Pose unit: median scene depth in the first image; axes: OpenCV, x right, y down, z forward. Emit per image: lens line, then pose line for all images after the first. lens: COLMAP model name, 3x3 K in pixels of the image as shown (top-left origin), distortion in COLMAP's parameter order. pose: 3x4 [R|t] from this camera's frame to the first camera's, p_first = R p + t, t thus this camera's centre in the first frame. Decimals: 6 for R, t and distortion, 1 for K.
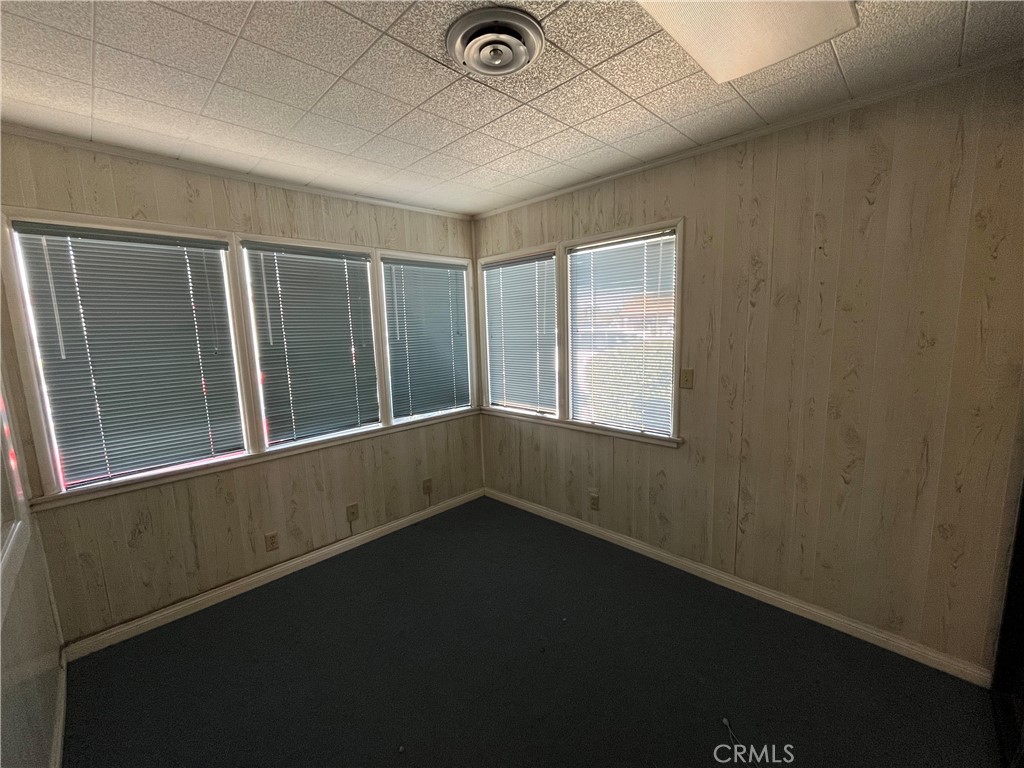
lens RADIAL K [[416.3, 0, 517.4], [0, 416.3, 382.7], [0, 0, 1]] dist [-0.007636, 0.000185]
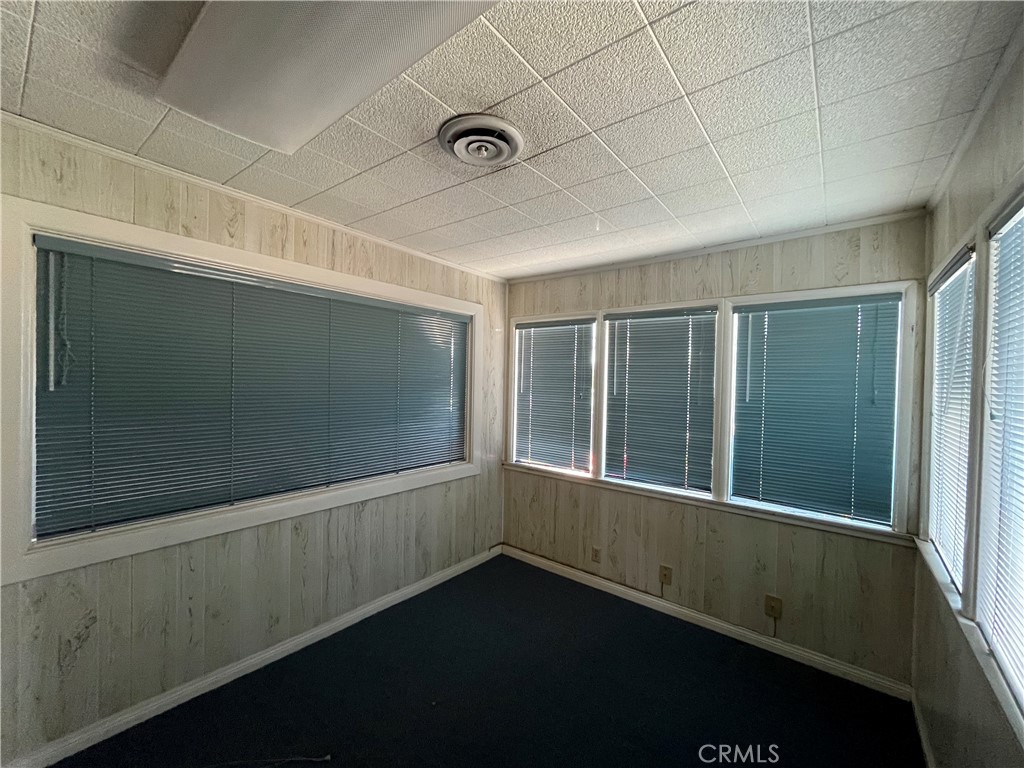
lens RADIAL K [[416.3, 0, 516.8], [0, 416.3, 386.0], [0, 0, 1]] dist [-0.007636, 0.000185]
pose [[0.105246, 0.042481, -0.993539, 0.572650], [-0.165636, 0.985880, 0.024607, -0.095535], [0.980555, 0.161976, 0.110796, 0.556473]]
